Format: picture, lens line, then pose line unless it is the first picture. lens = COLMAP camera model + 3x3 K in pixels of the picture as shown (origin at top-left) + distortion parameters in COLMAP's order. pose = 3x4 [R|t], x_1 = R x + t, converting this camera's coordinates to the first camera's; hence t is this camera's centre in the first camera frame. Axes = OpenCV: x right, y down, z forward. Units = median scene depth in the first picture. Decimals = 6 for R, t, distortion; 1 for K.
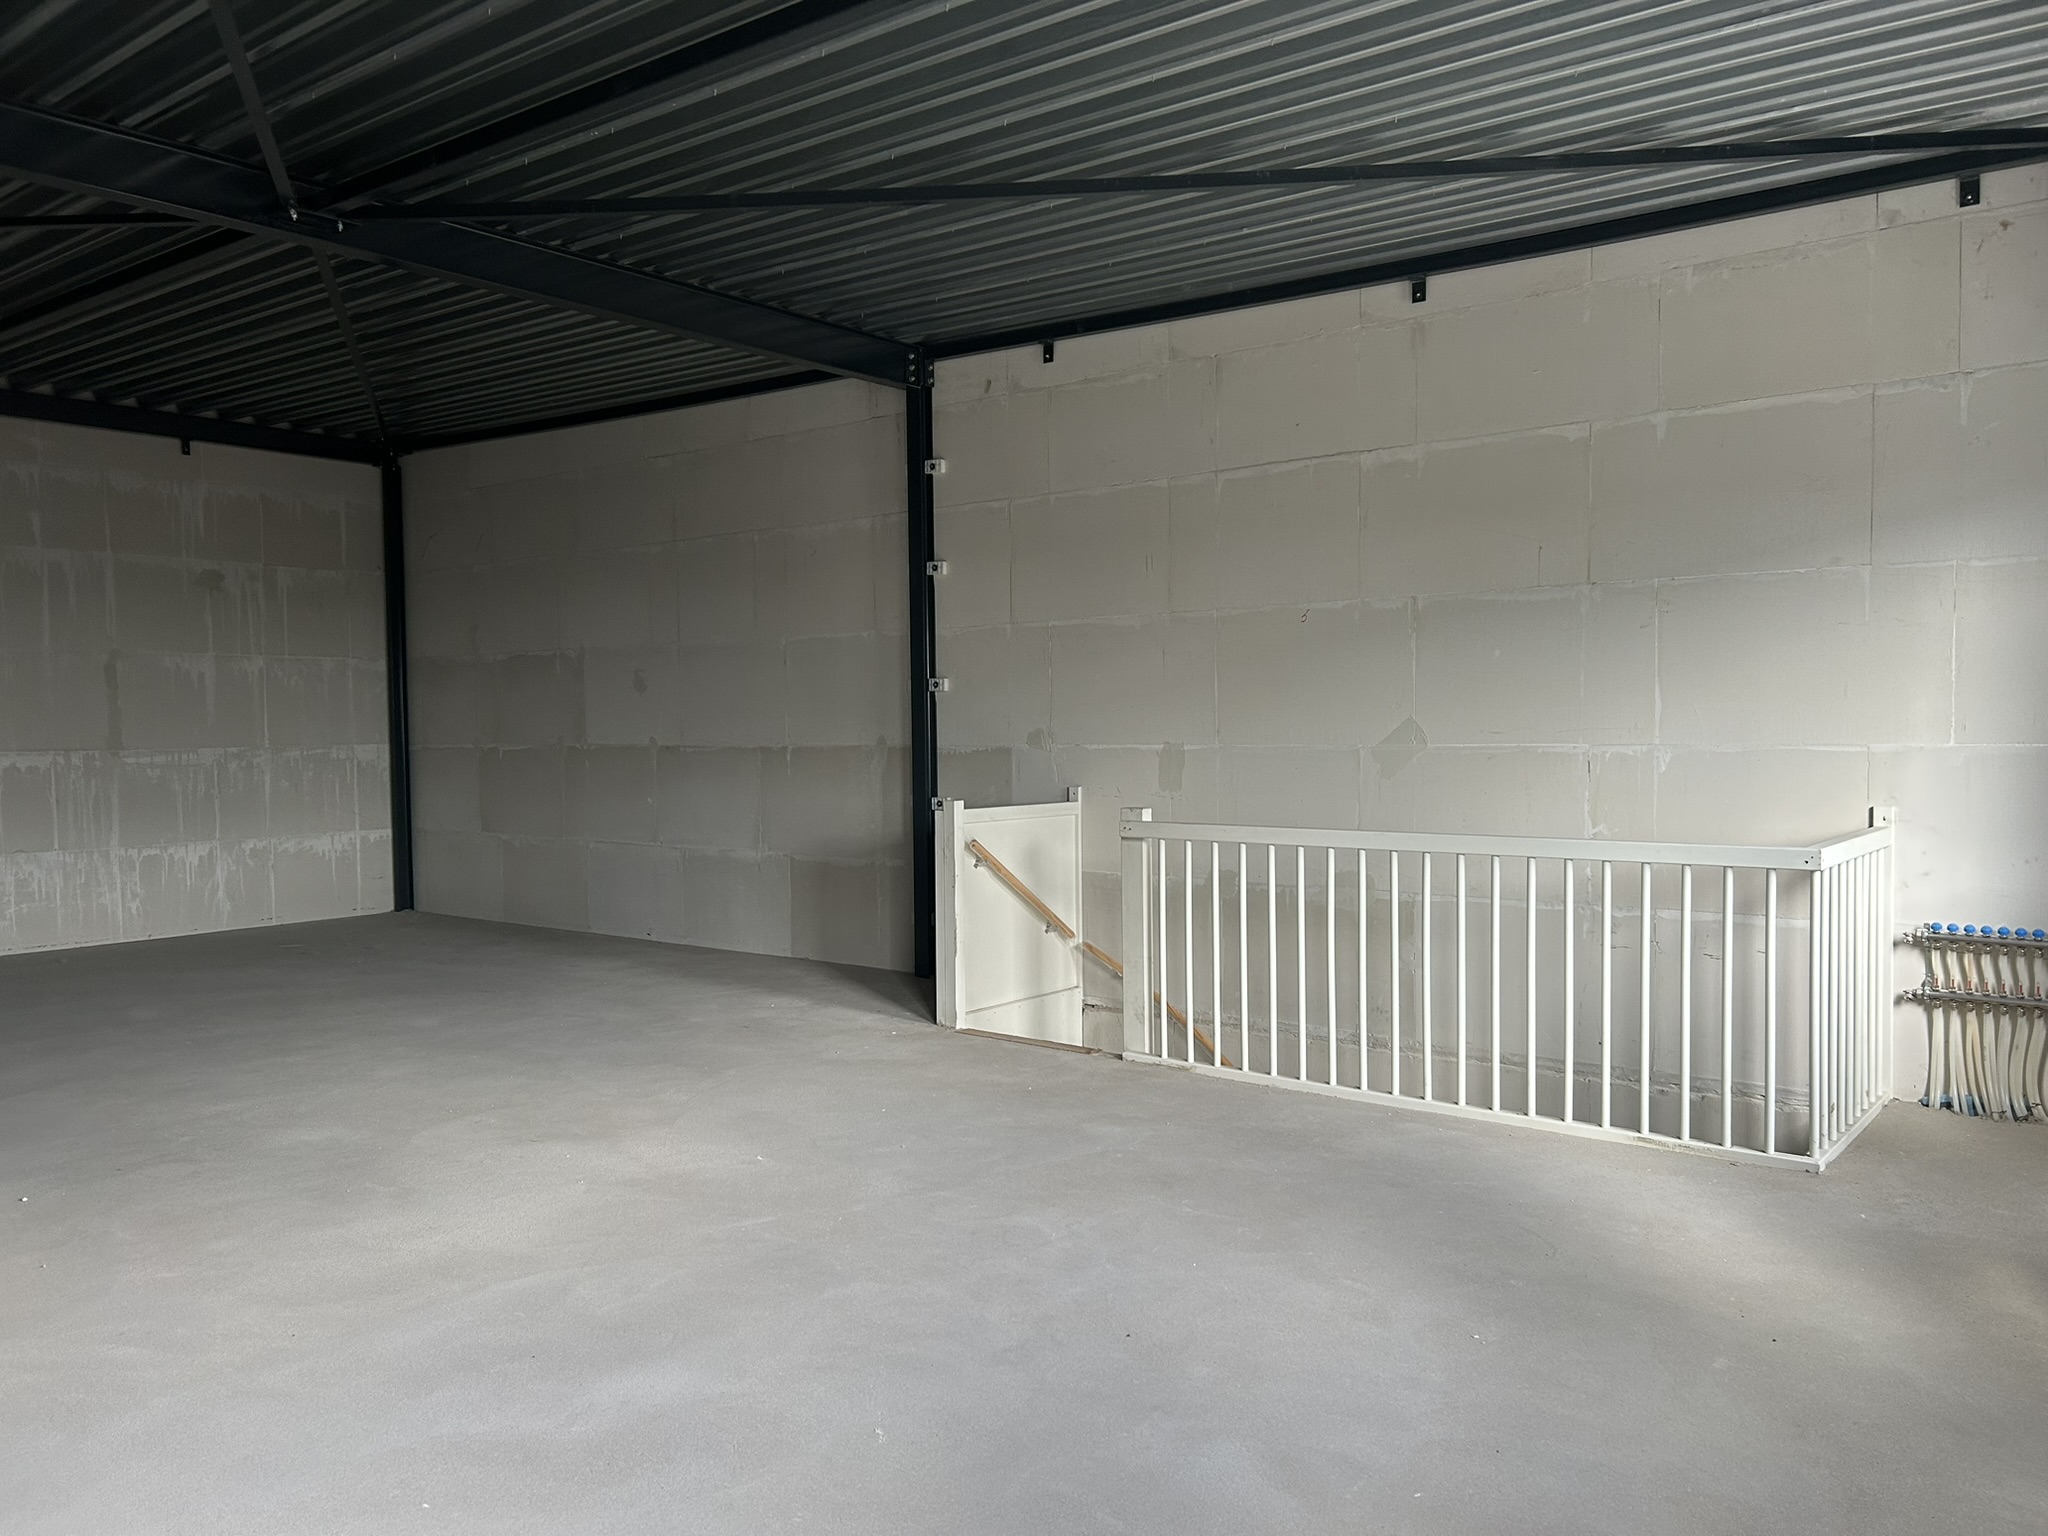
lens RADIAL K [[1535.6, 0, 1018.2], [0, 1535.6, 773.3], [0, 0, 1]] dist [0.067909, -0.069664]
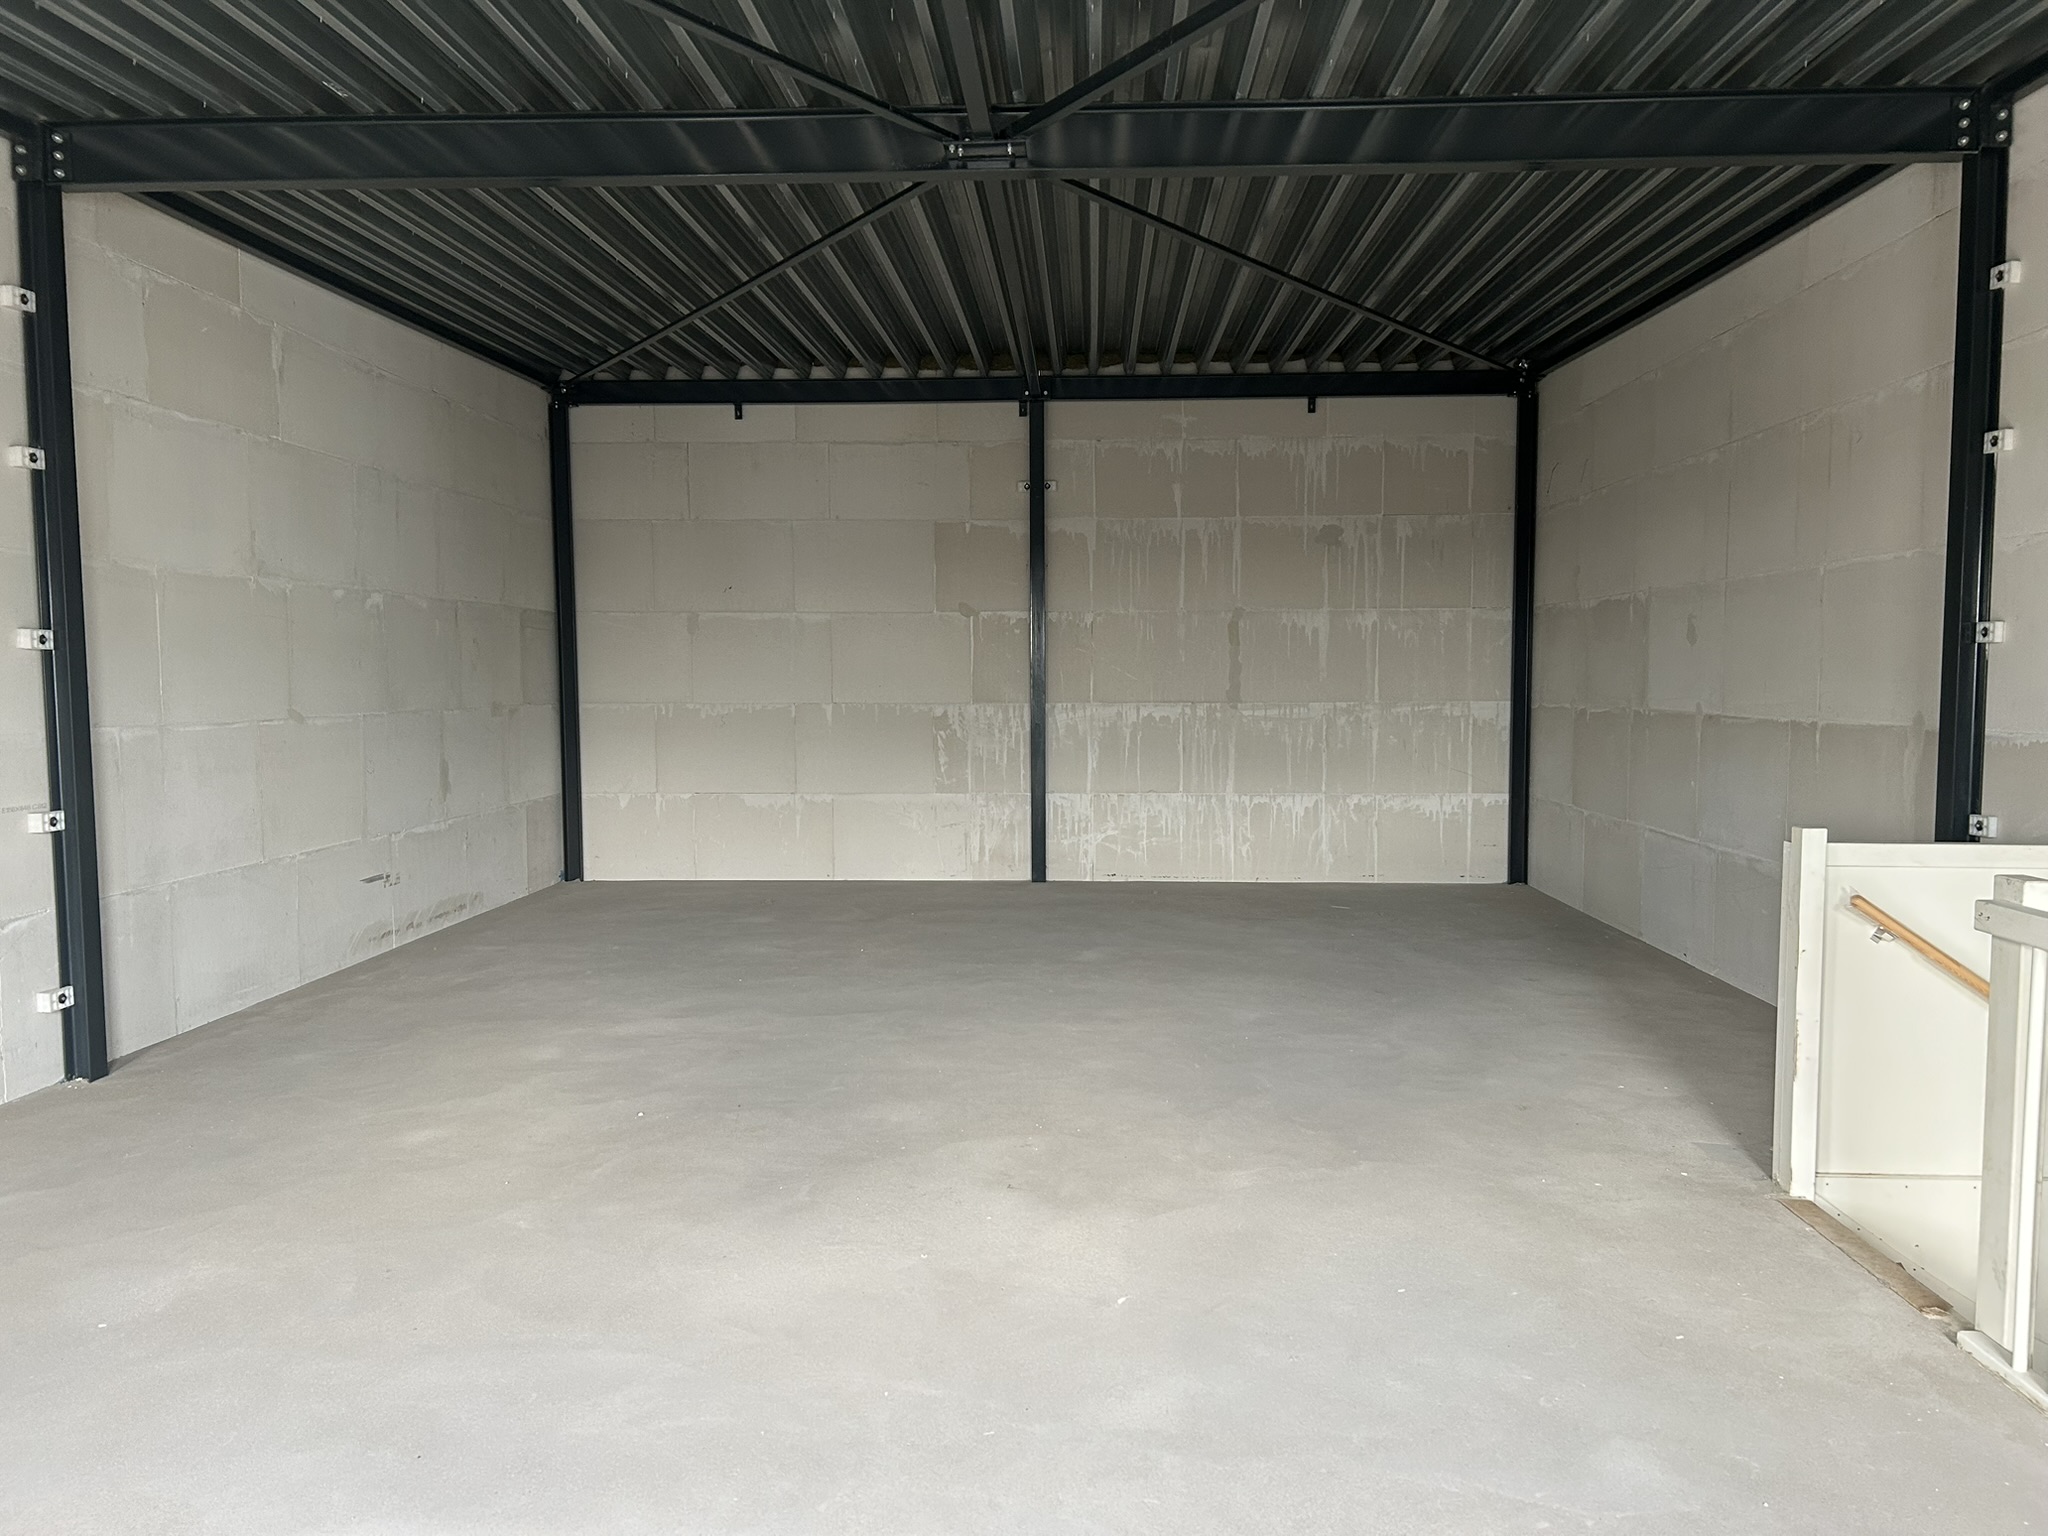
lens RADIAL K [[1535.6, 0, 1012.6], [0, 1535.6, 769.8], [0, 0, 1]] dist [0.067909, -0.069664]
pose [[0.589699, 0.060329, -0.805367, 0.179163], [-0.032284, 0.998170, 0.051133, -0.017625], [0.806978, -0.004153, 0.590568, 0.251032]]
